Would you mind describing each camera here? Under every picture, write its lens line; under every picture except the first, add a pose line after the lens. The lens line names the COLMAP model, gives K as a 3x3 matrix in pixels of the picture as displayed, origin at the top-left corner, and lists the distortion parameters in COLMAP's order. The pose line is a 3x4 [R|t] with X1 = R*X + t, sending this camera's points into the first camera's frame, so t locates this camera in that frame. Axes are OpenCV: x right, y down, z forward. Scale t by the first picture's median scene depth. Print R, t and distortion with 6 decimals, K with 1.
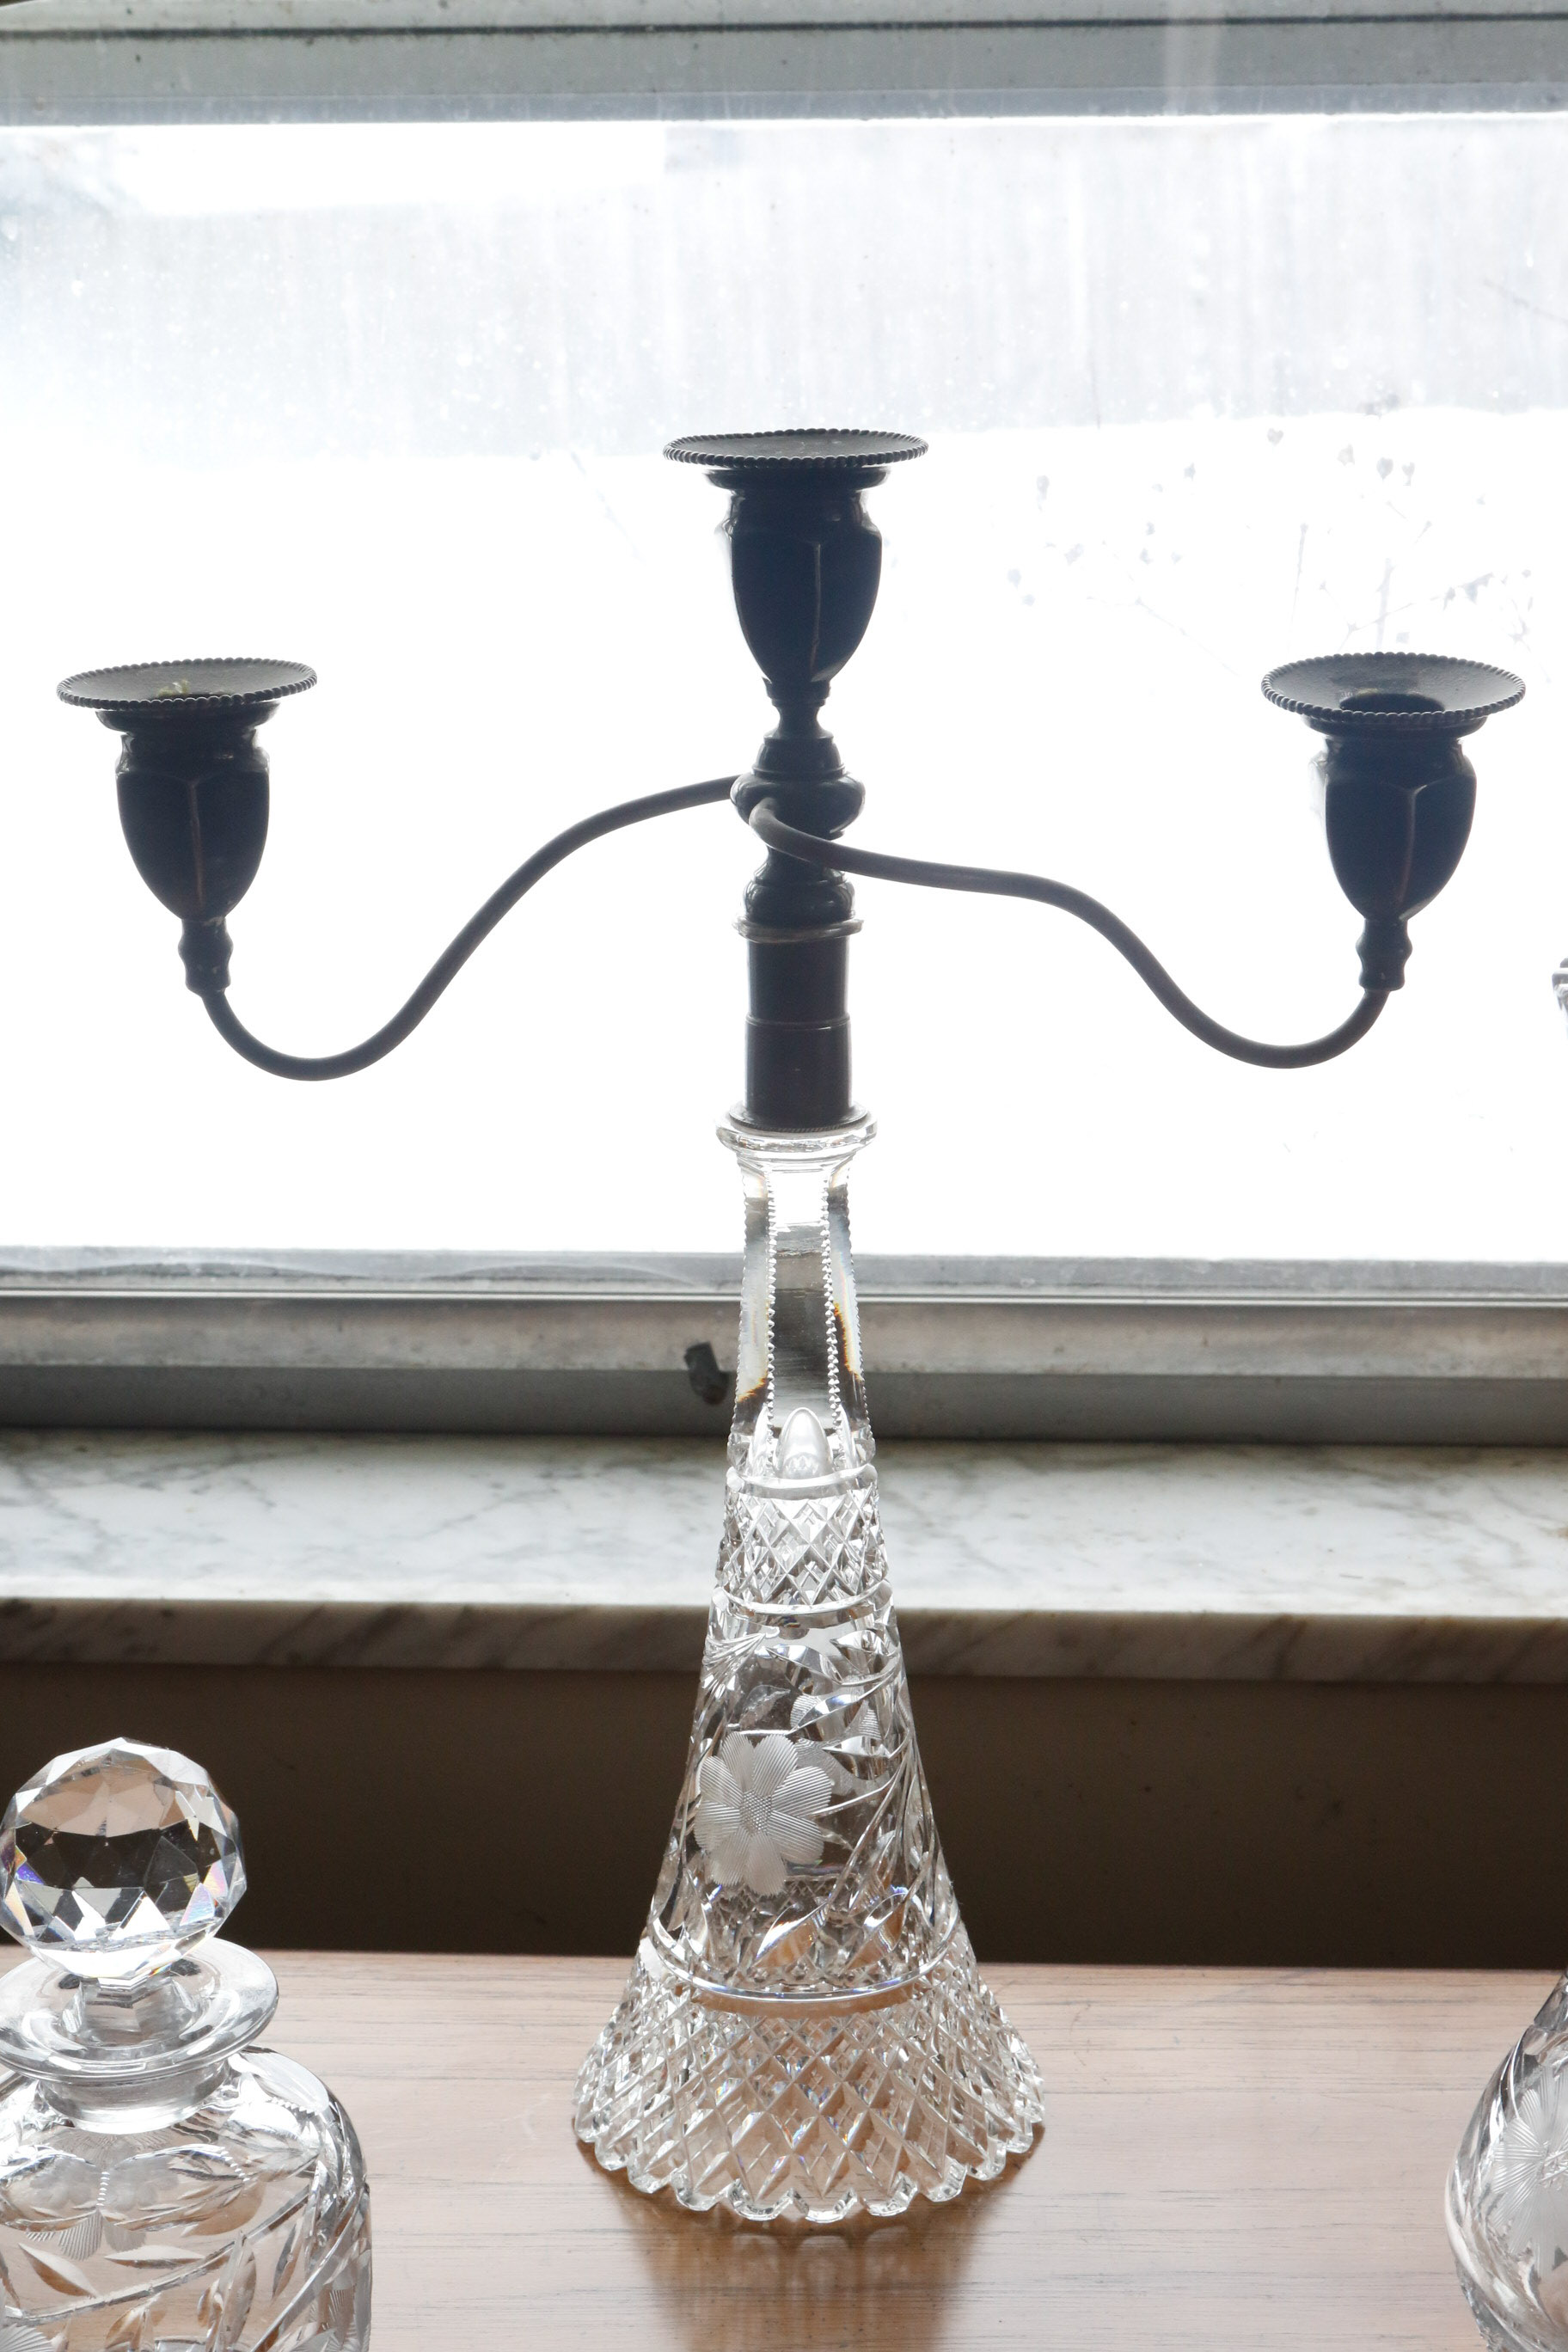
lens RADIAL K [[4269.0, 0, 772.1], [0, 4269.0, 1178.0], [0, 0, 1]] dist [0.085391, 0.000000]
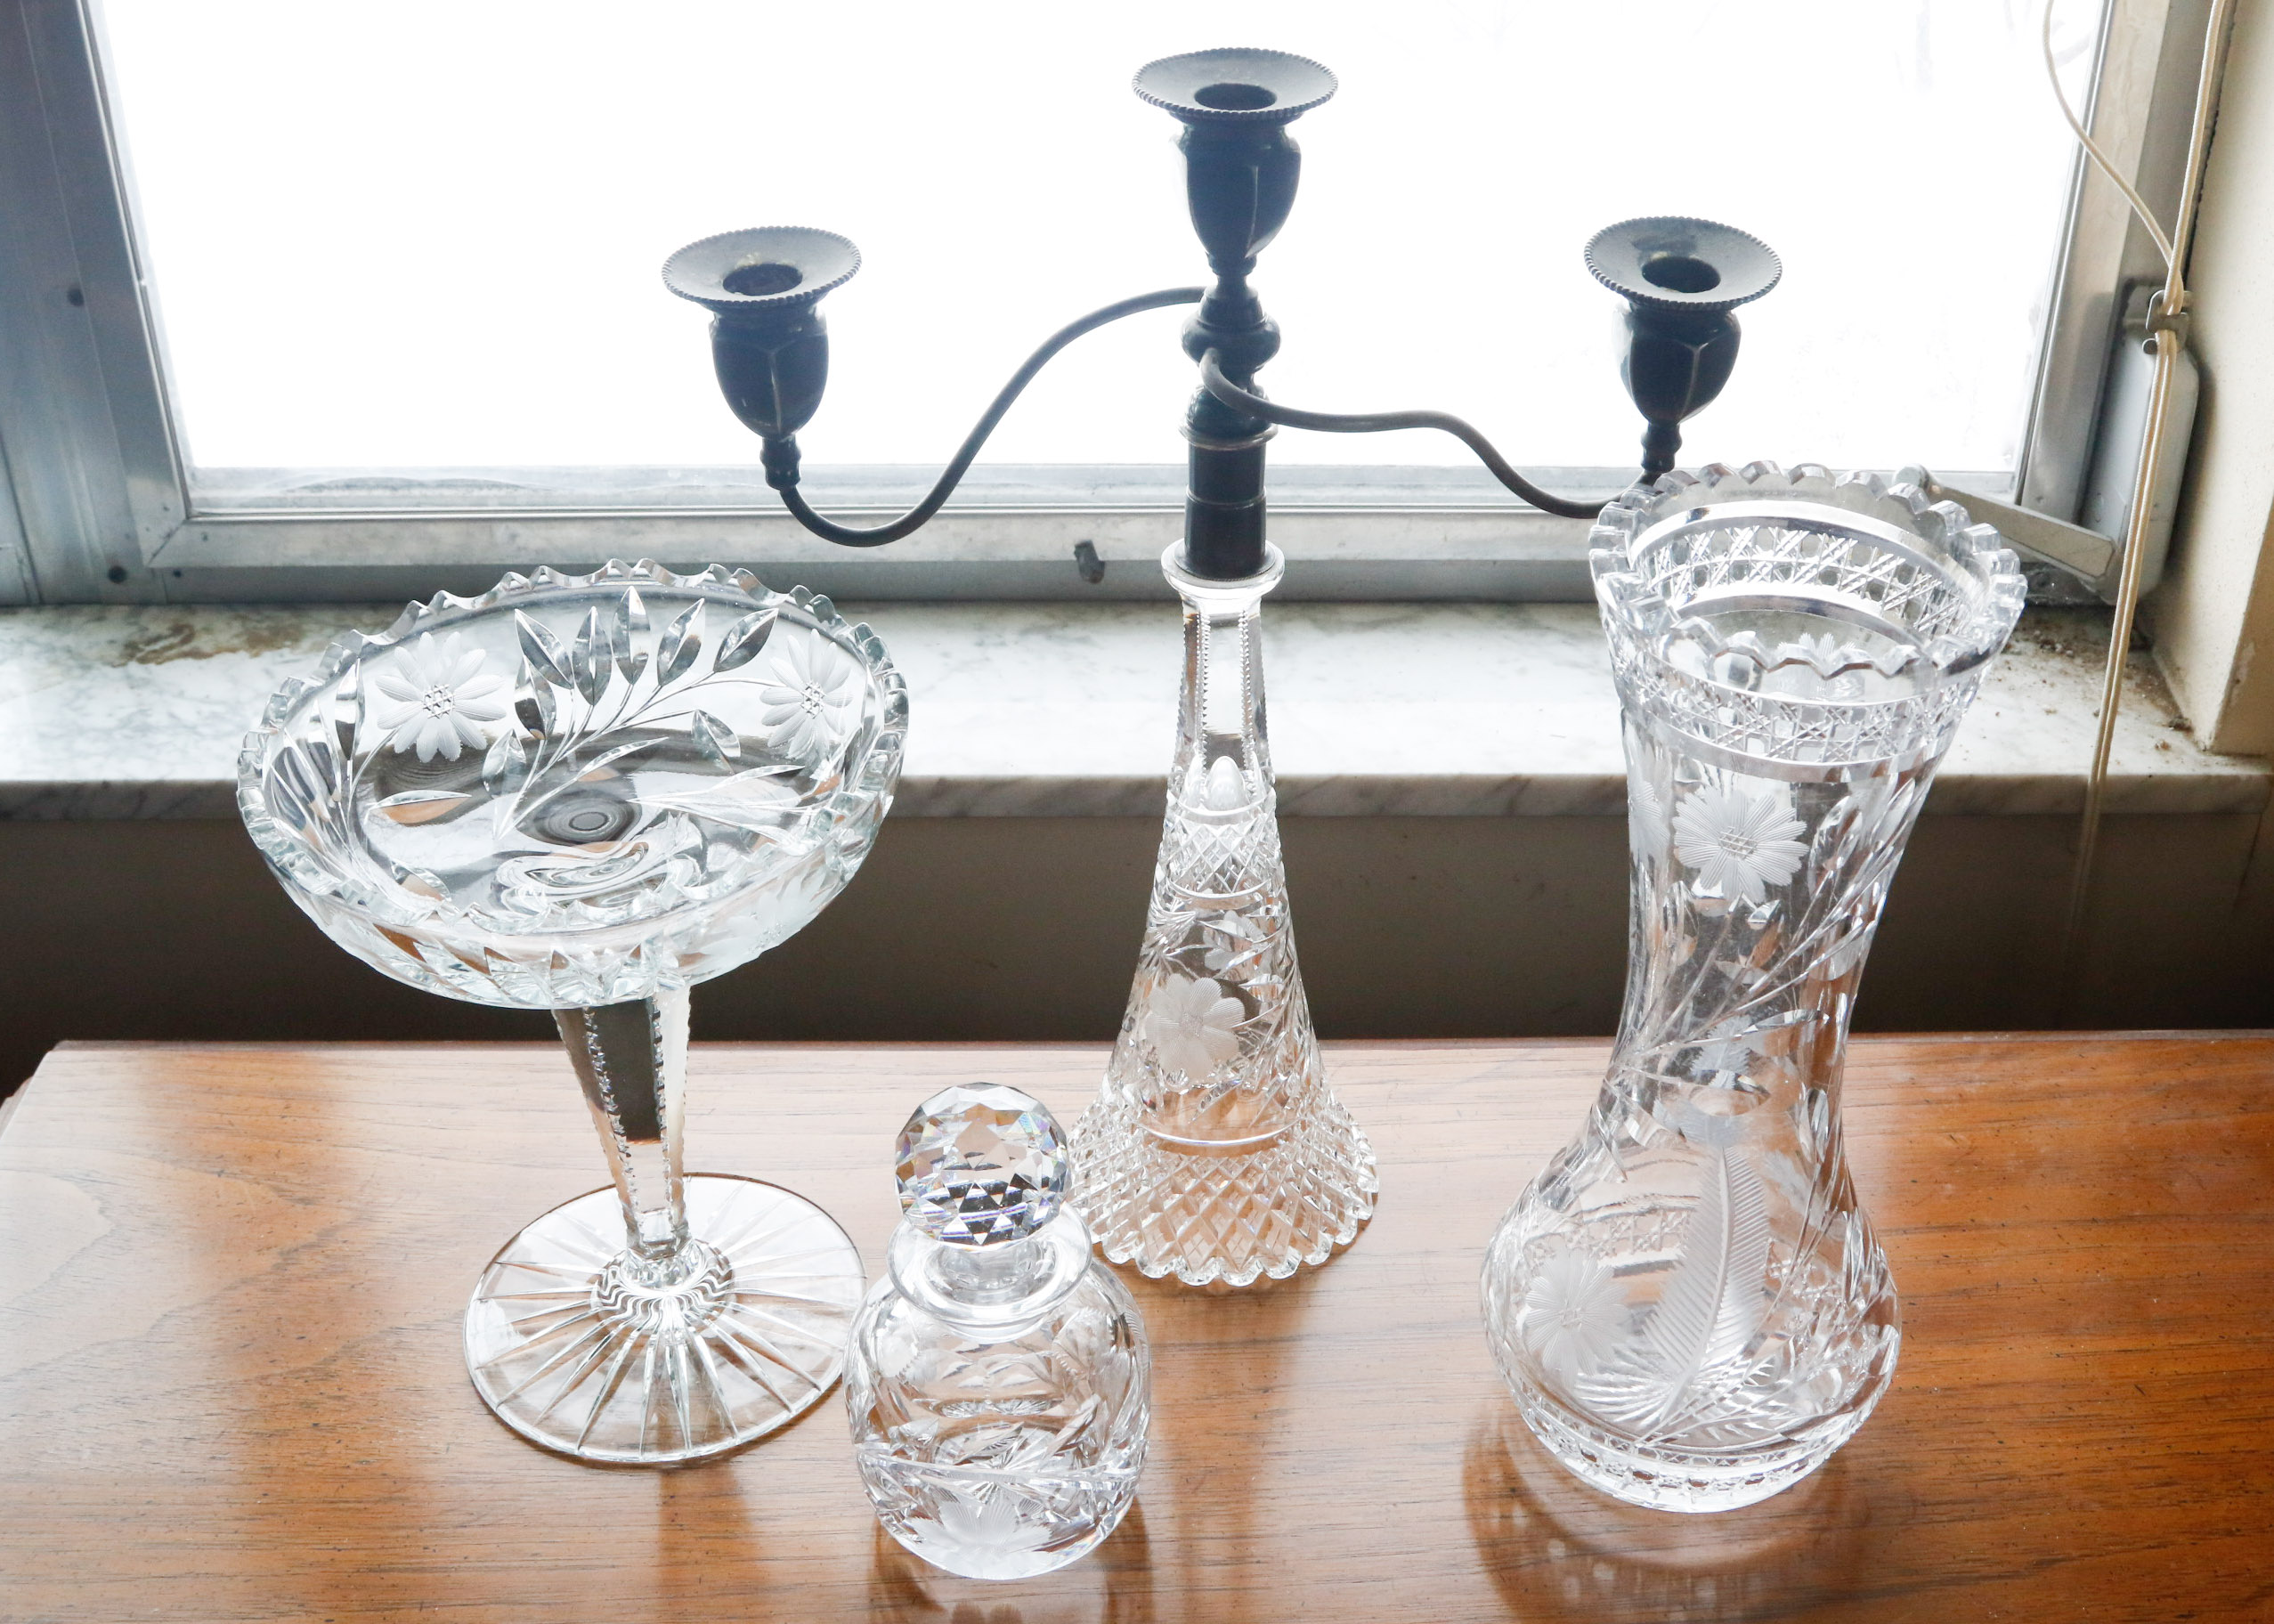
lens RADIAL K [[2810.1, 0, 1156.2], [0, 2810.1, 818.9], [0, 0, 1]] dist [-0.045745, 0.000000]
pose [[0.997018, -0.031918, 0.070264, -0.079637], [0.008049, 0.948506, 0.316657, -0.216357], [-0.076753, -0.315147, 0.945934, 0.133672]]
